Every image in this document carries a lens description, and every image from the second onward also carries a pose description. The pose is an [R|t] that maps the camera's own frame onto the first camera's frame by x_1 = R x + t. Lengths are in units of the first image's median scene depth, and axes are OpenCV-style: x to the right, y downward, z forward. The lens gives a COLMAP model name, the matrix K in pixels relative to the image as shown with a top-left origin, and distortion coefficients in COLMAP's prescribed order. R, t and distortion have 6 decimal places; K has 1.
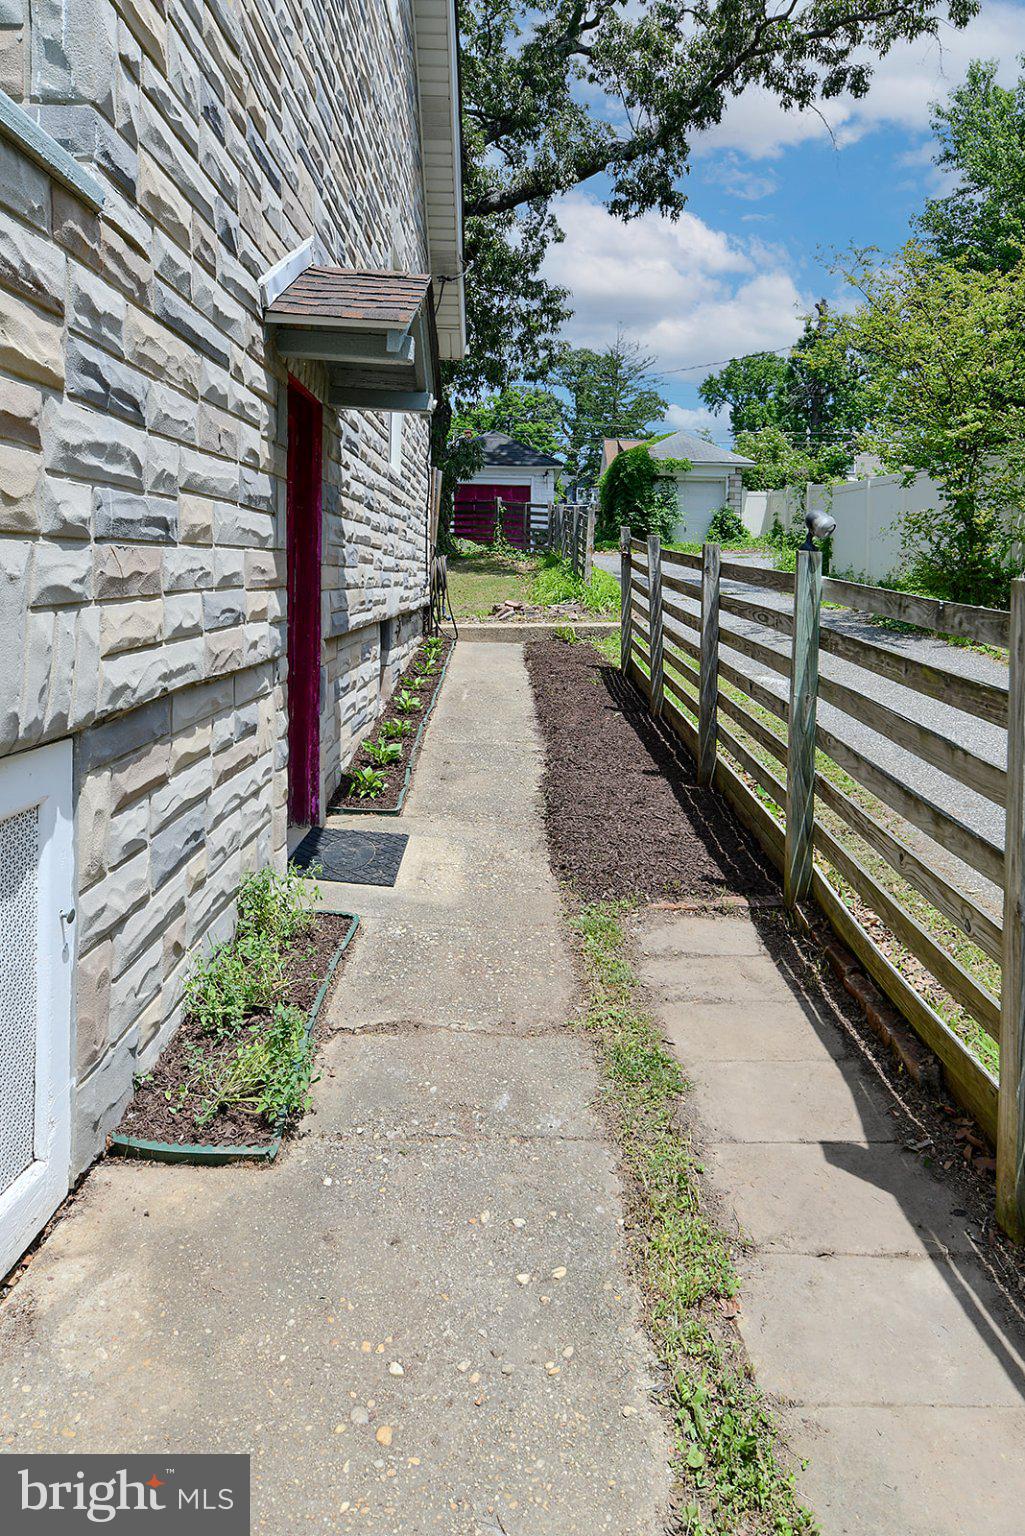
lens RADIAL K [[1042.4, 0, 509.2], [0, 1042.4, 602.4], [0, 0, 1]] dist [0.015298, 0.000854]
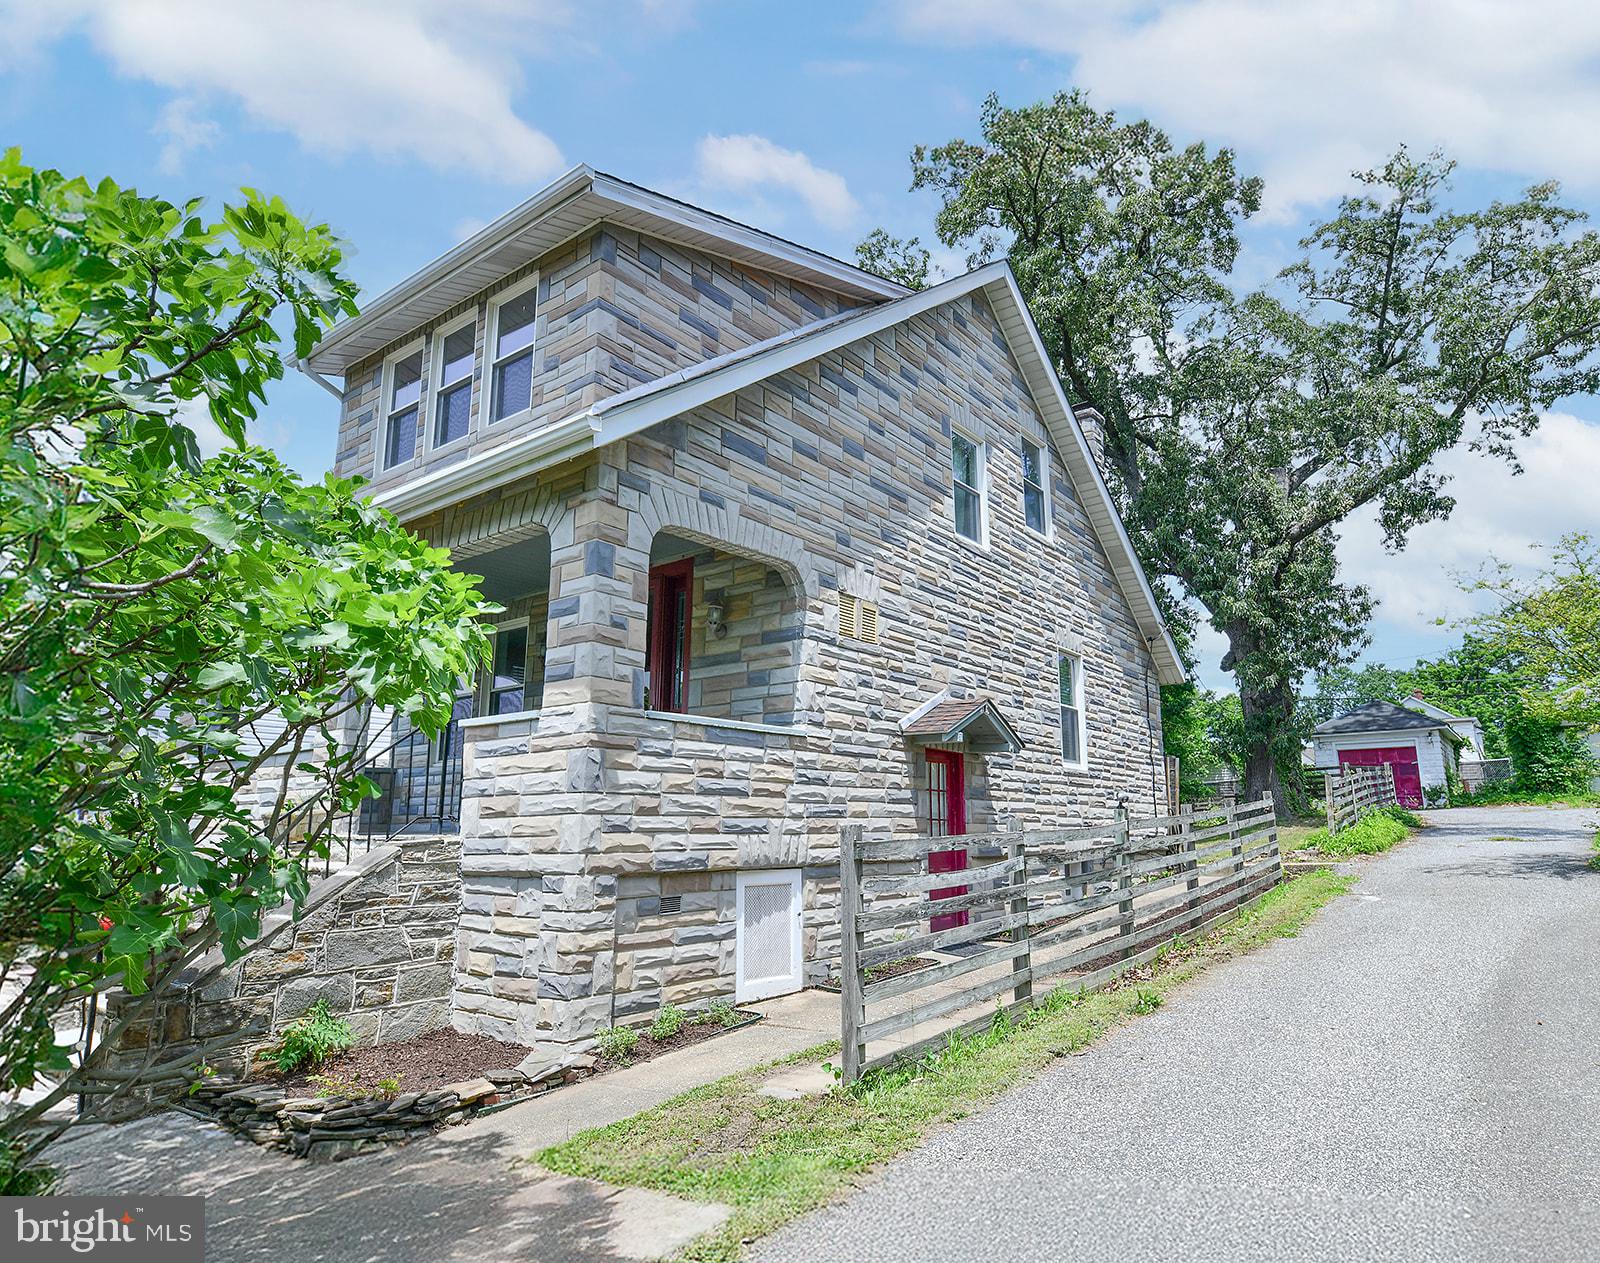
lens RADIAL K [[1021.0, 0, 845.4], [0, 1021.0, 639.7], [0, 0, 1]] dist [0.018488, 0.007144]
pose [[0.776636, -0.147433, -0.612454, 1.987190], [0.007413, 0.974299, -0.225138, 0.141817], [0.629906, 0.170310, 0.757769, -1.776734]]
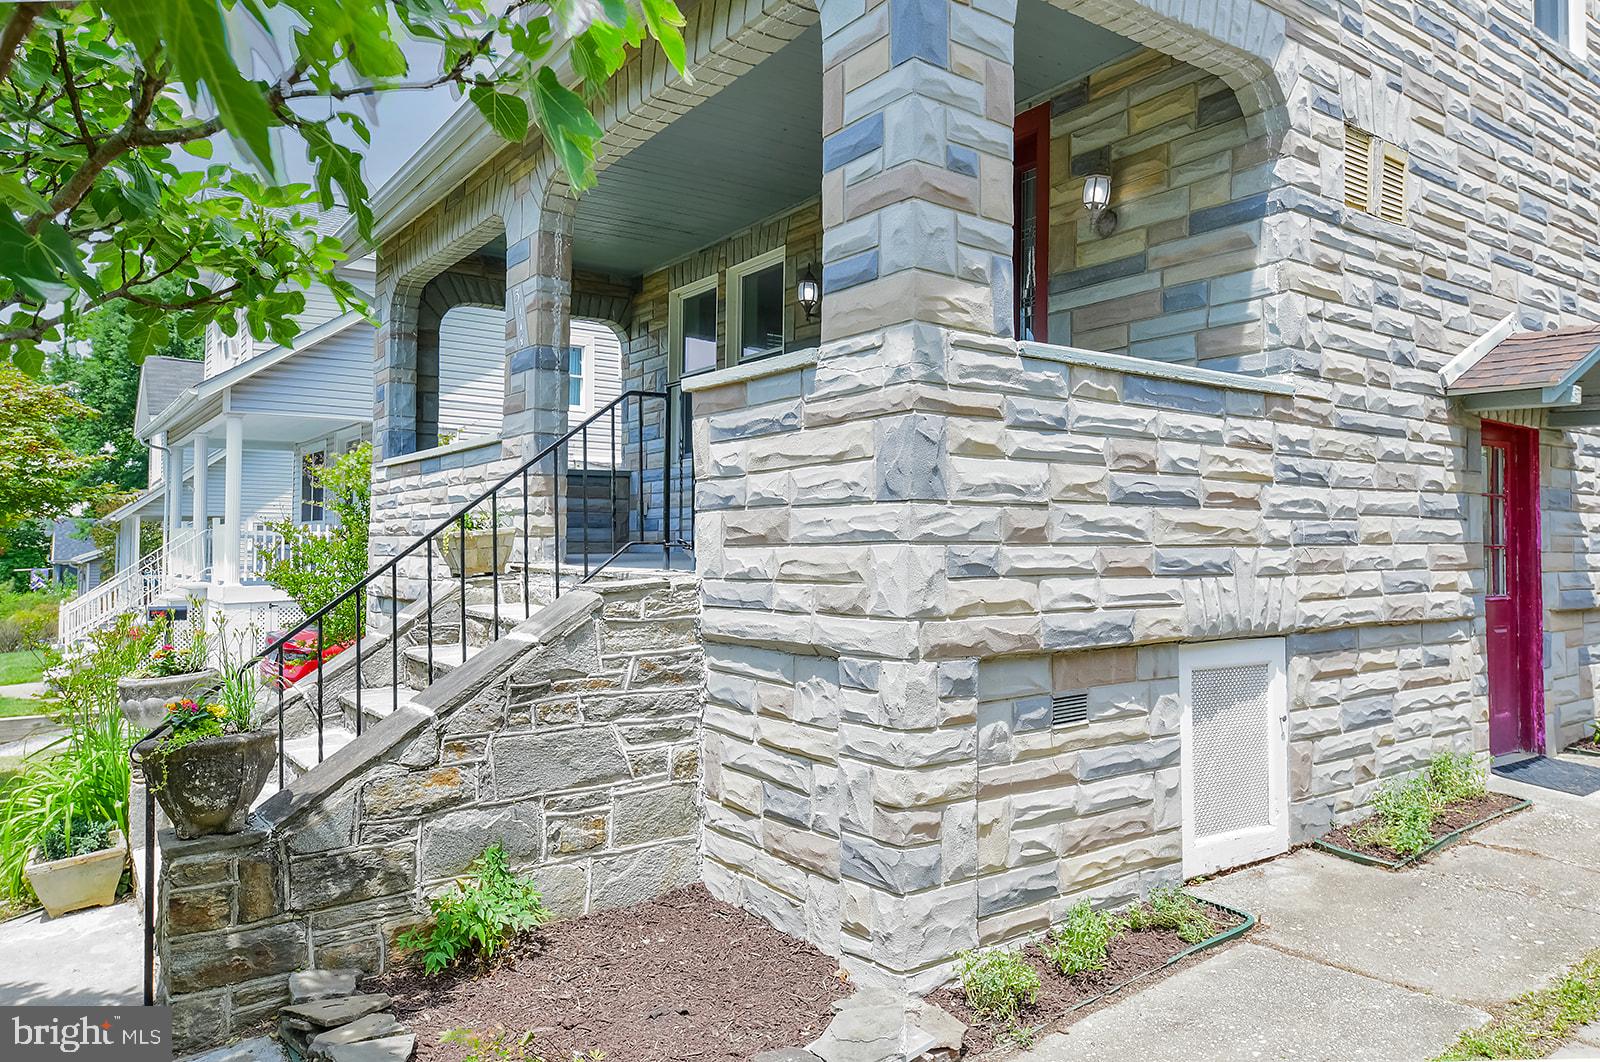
lens RADIAL K [[1085.8, 0, 802.3], [0, 1085.8, 533.8], [0, 0, 1]] dist [0.015298, 0.000854]
pose [[0.568584, -0.035554, -0.821857, 0.788338], [-0.009608, 0.998710, -0.049853, 0.034290], [0.822569, 0.036242, 0.567509, -0.999889]]
